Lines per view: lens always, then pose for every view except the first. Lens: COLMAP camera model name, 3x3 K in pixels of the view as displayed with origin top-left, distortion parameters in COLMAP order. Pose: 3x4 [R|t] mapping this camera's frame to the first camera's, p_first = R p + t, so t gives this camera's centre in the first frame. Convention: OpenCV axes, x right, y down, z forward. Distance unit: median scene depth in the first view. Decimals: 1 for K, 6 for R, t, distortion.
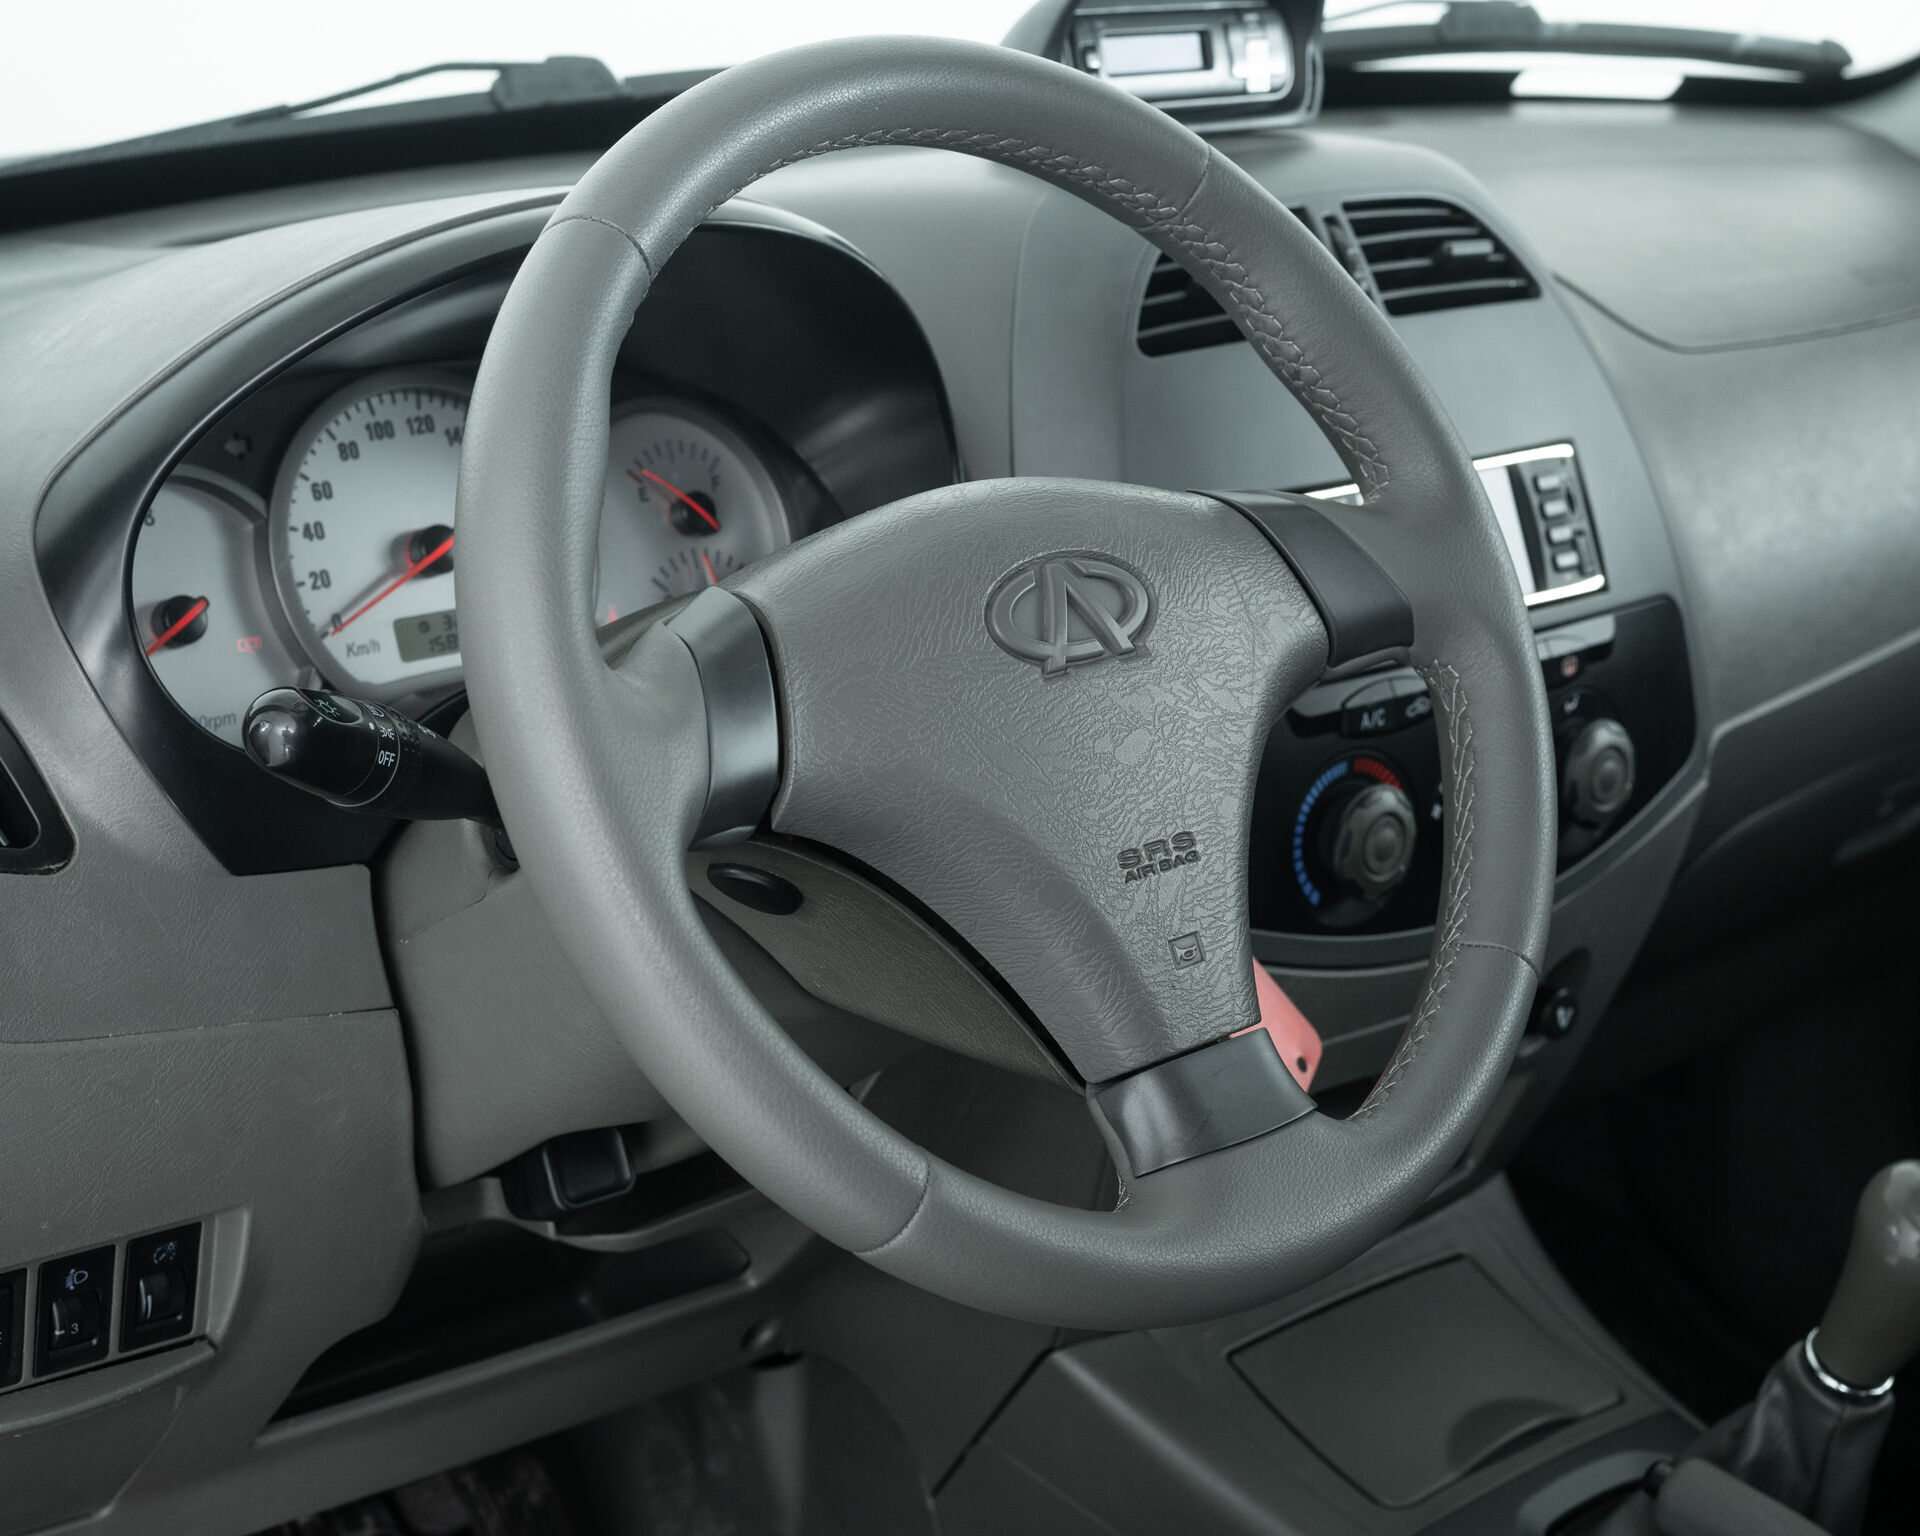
lens RADIAL K [[3591.9, 0, 960.0], [0, 3591.9, 768.0], [0, 0, 1]] dist [-0.027702, -0.302434]
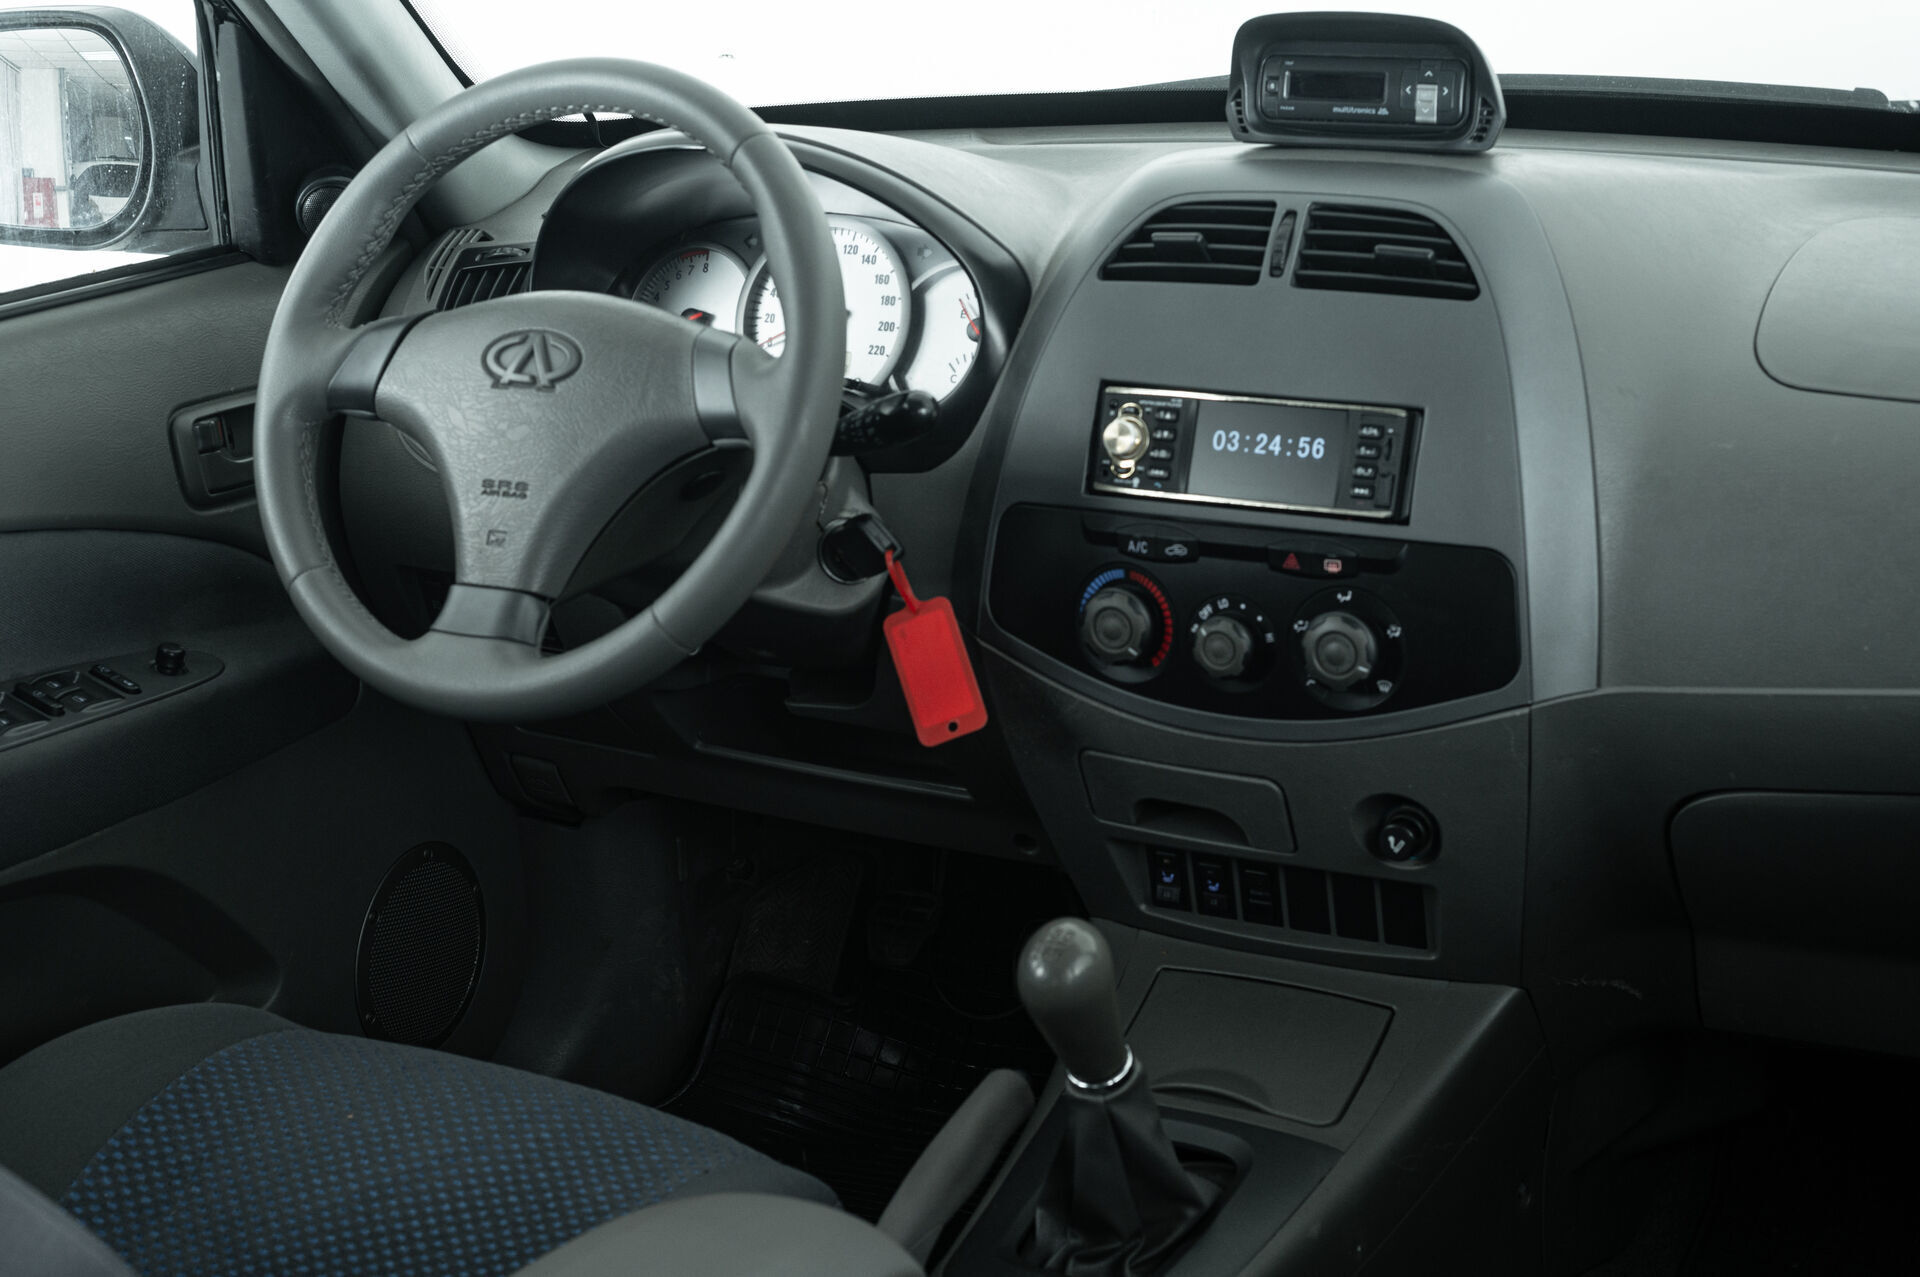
lens RADIAL K [[3051.7, 0, 852.7], [0, 3051.7, 715.7], [0, 0, 1]] dist [-0.085368, -0.008631]
pose [[0.288075, 0.278818, -0.916119, 1.370738], [-0.216883, 0.950812, 0.221177, -0.218778], [0.932724, 0.134975, 0.334376, 0.532272]]
